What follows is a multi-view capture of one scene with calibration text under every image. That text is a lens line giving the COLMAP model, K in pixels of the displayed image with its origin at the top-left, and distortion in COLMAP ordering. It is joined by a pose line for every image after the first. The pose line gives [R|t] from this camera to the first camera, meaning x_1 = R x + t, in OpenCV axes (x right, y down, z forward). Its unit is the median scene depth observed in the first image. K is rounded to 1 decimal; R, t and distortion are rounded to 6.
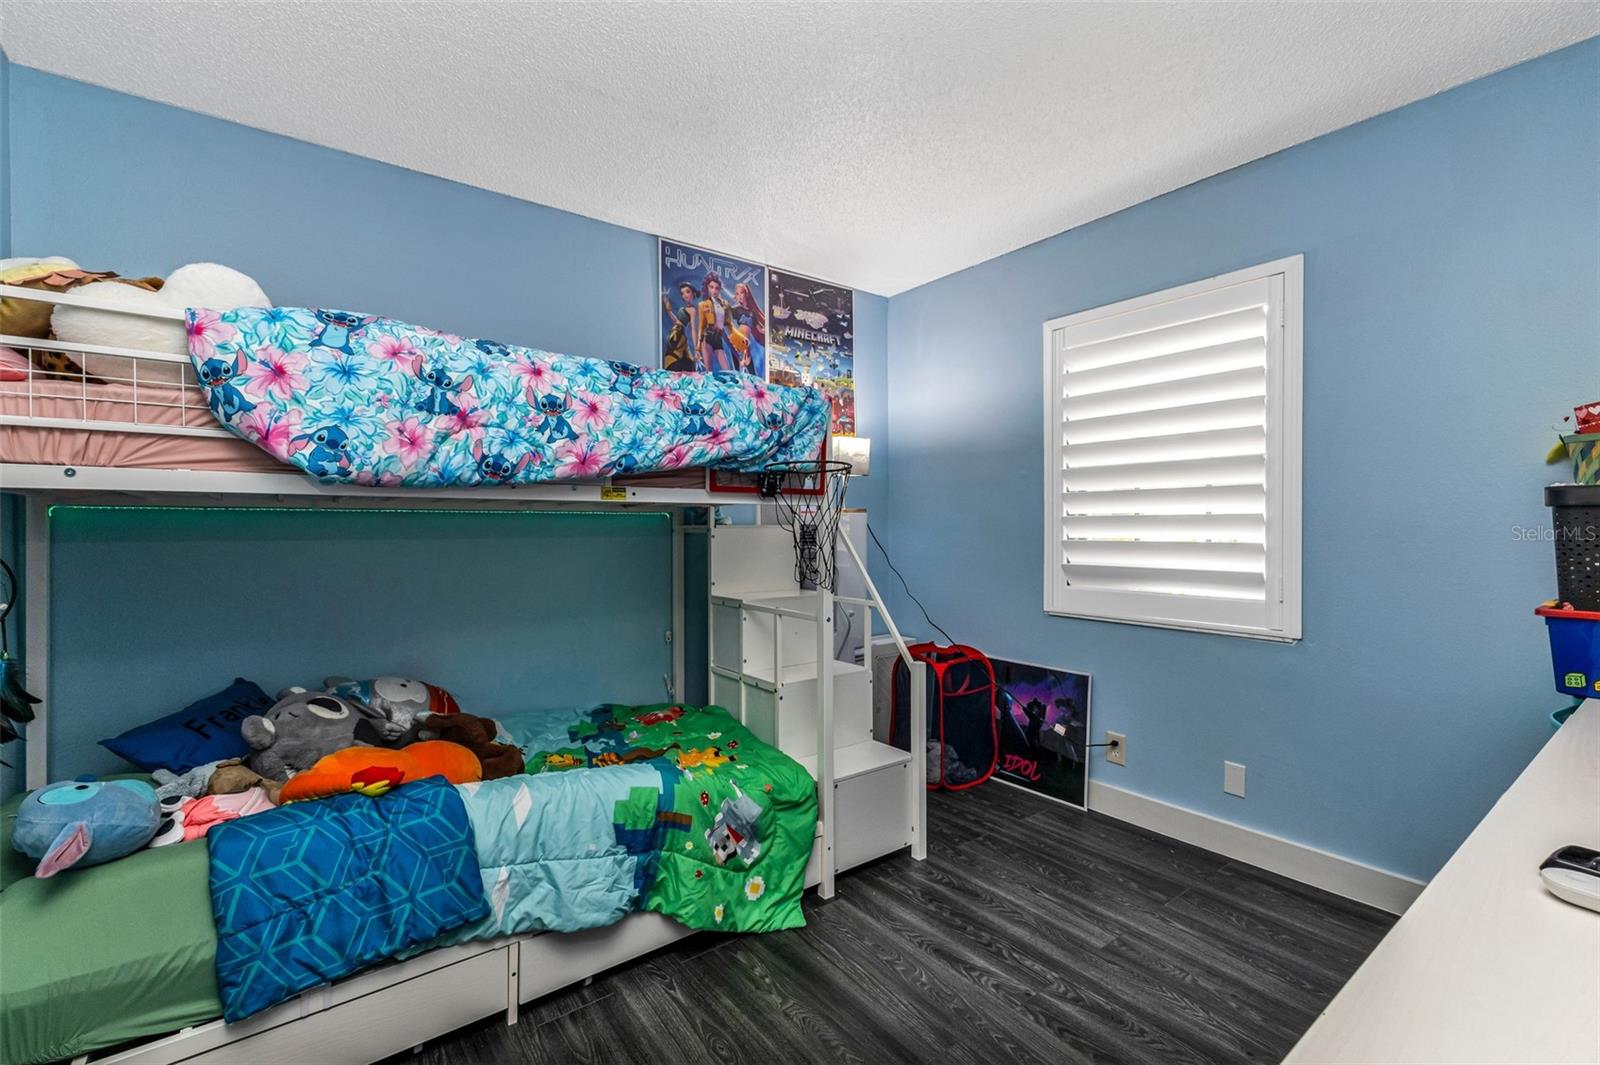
lens RADIAL K [[689.2, 0, 800.0], [0, 689.2, 532.5], [0, 0, 1]] dist [-0.000120, 0.000058]
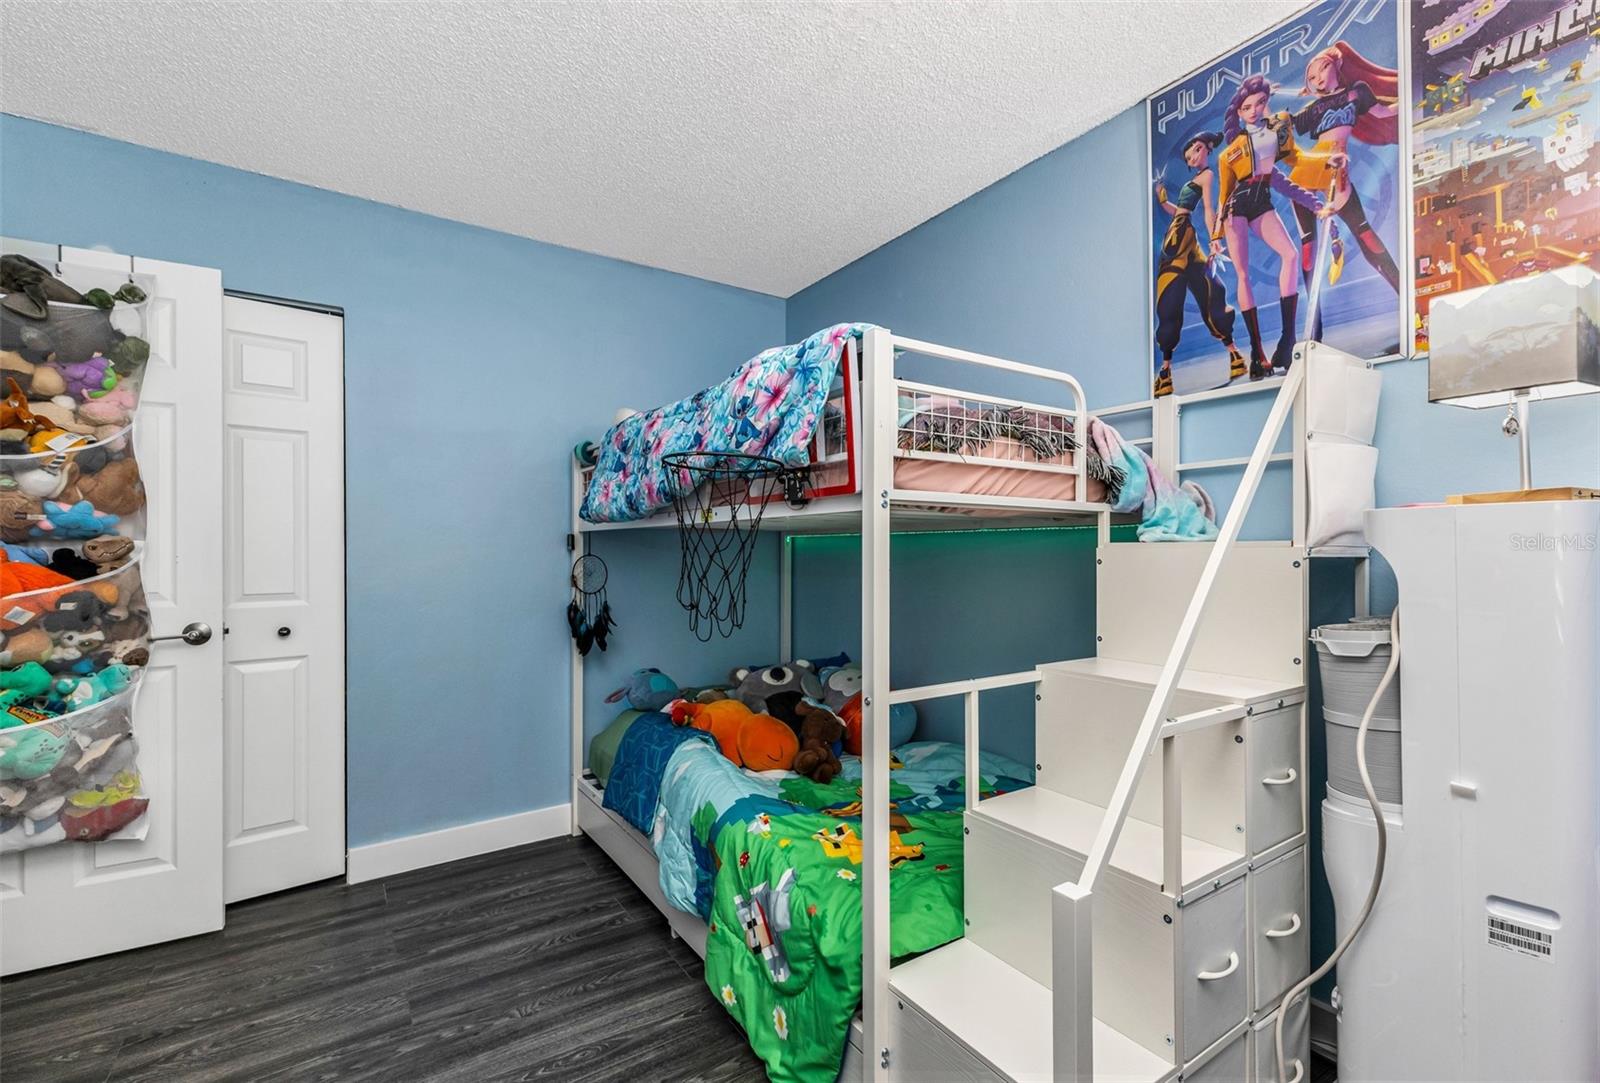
lens RADIAL K [[705.9, 0, 800.8], [0, 705.9, 553.9], [0, 0, 1]] dist [-0.000371, -0.000226]
pose [[-0.055967, 0.004979, -0.998420, 0.452574], [-0.009424, 0.999940, 0.005515, -0.002091], [0.998388, 0.009717, -0.055917, 0.680688]]
